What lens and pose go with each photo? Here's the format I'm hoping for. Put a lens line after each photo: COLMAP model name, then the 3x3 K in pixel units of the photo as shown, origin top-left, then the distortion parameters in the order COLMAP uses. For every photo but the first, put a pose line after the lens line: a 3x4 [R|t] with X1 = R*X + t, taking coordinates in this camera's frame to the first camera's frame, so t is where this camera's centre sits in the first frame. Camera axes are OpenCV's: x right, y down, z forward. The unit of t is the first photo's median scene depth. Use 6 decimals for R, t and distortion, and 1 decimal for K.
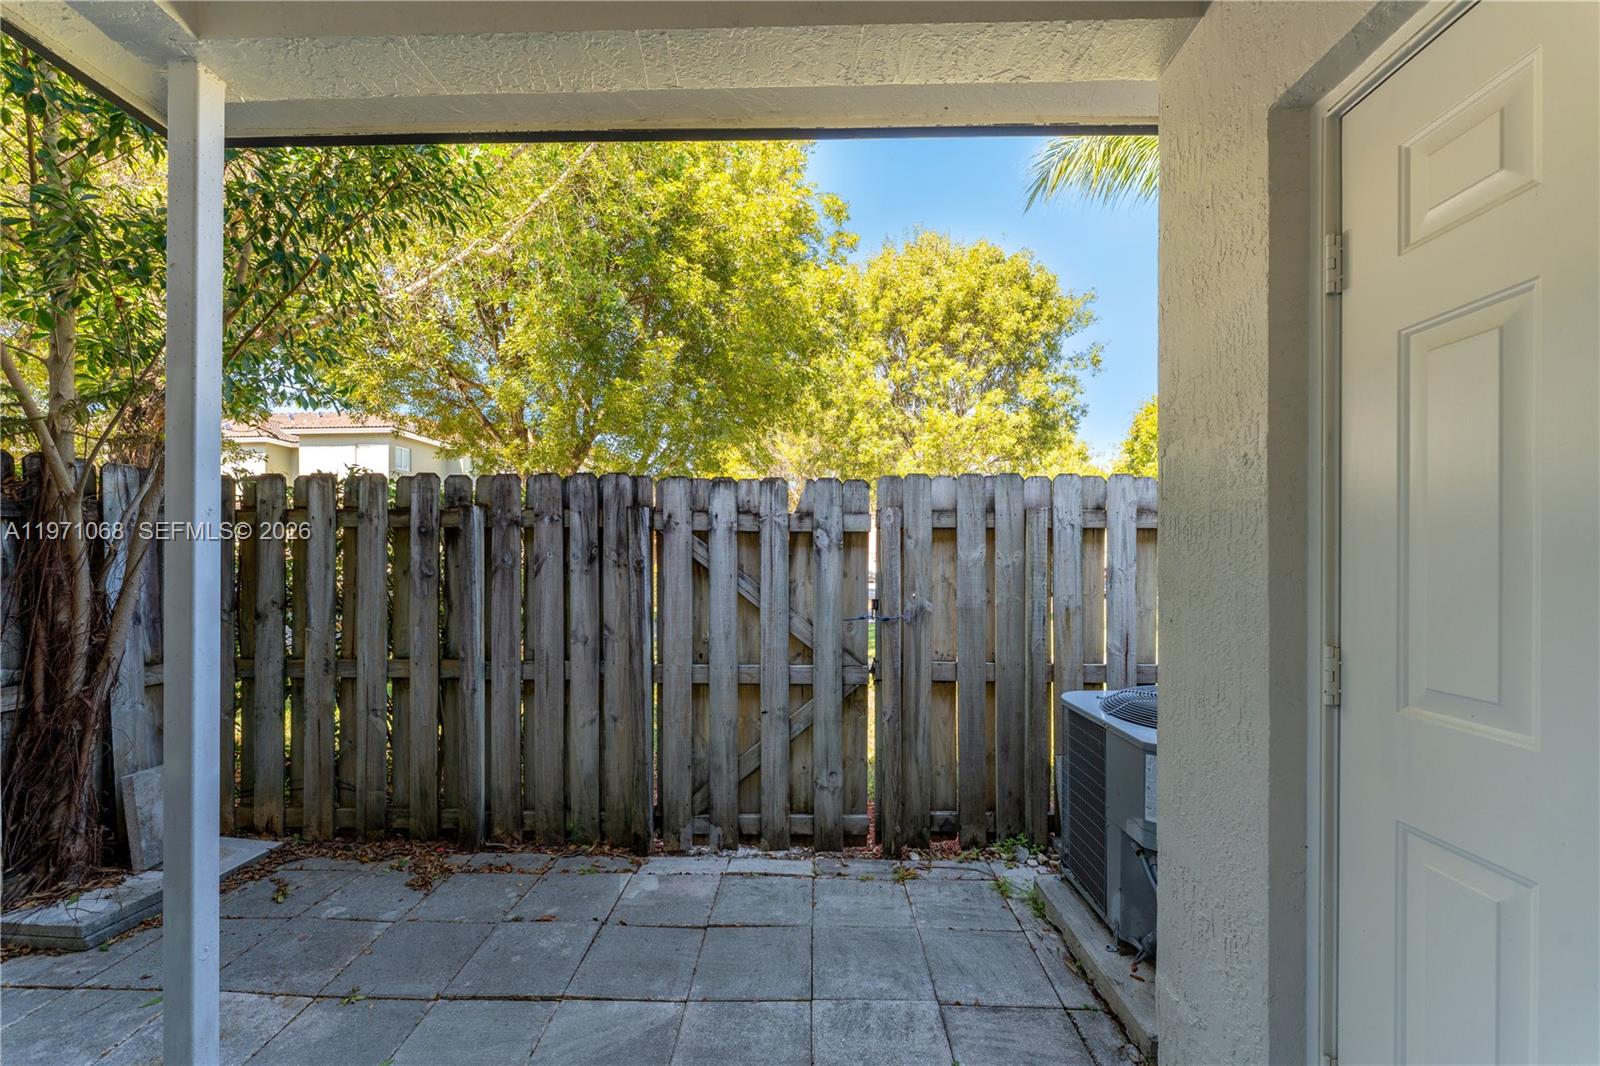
lens RADIAL K [[639.7, 0, 802.4], [0, 639.7, 544.4], [0, 0, 1]] dist [-0.000781, -0.000214]
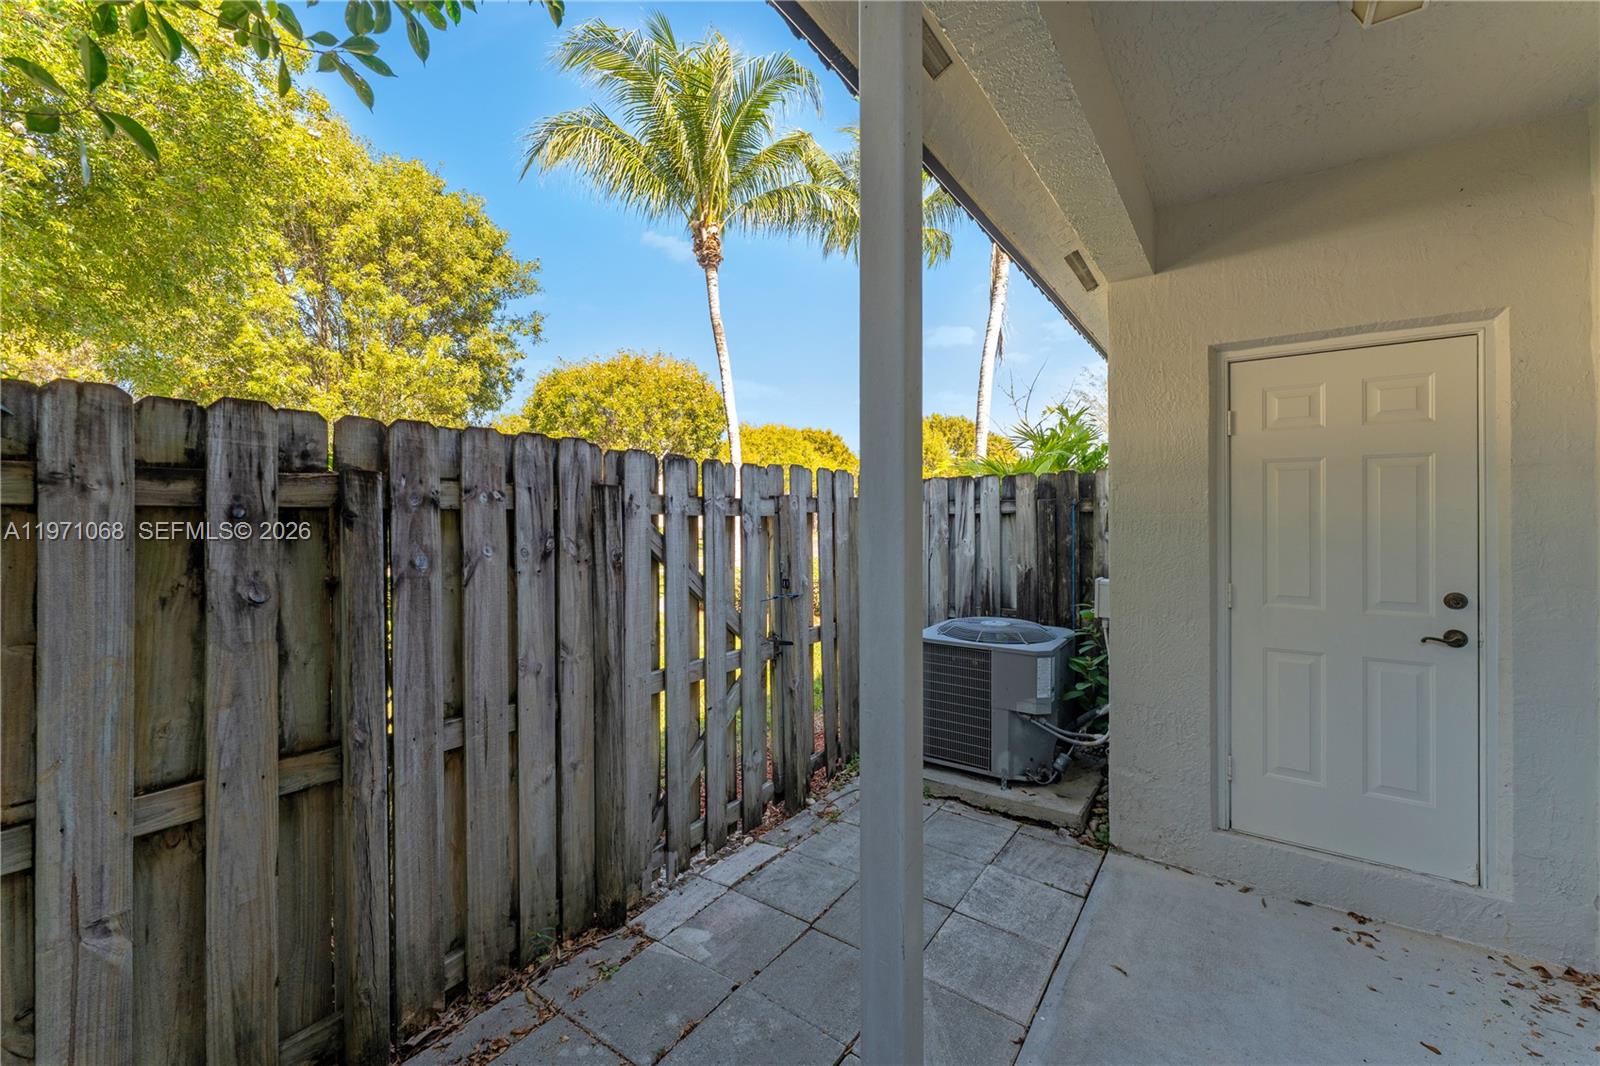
lens RADIAL K [[643.0, 0, 792.8], [0, 643.0, 502.6], [0, 0, 1]] dist [-0.001790, -0.000271]
pose [[0.569203, 0.017014, 0.822021, -0.766205], [-0.017109, 0.999814, -0.008846, -0.033788], [-0.822019, -0.009029, 0.569389, 0.361363]]
